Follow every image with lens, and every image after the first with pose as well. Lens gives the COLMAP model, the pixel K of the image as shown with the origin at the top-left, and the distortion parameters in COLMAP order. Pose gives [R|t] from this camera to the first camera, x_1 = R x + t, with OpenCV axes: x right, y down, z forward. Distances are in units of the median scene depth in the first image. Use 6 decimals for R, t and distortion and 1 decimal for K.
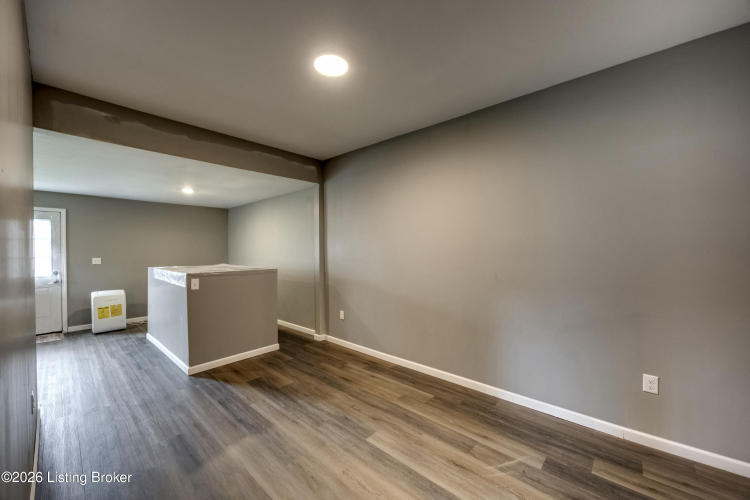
lens RADIAL K [[287.6, 0, 378.5], [0, 287.6, 250.1], [0, 0, 1]] dist [0.001875, 0.000036]
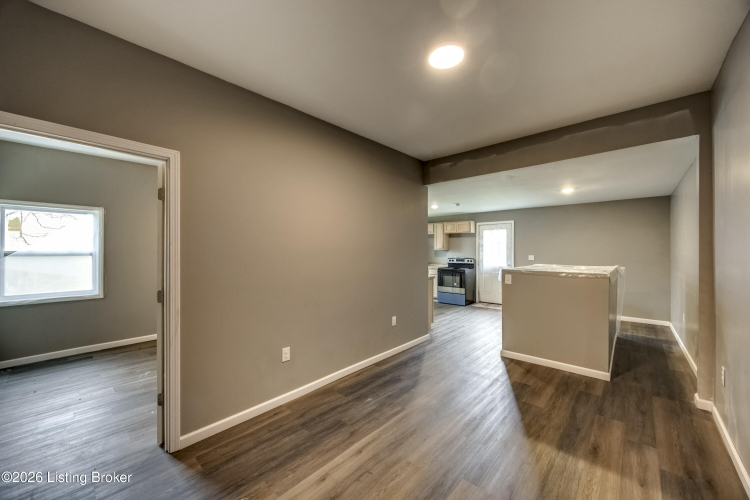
lens RADIAL K [[287.6, 0, 378.5], [0, 287.6, 251.3], [0, 0, 1]] dist [0.001875, 0.000036]
pose [[-0.004212, 0.009813, -0.999943, 0.485914], [-0.000764, 0.999952, 0.009816, -0.003940], [0.999991, 0.000805, -0.004204, 0.471404]]
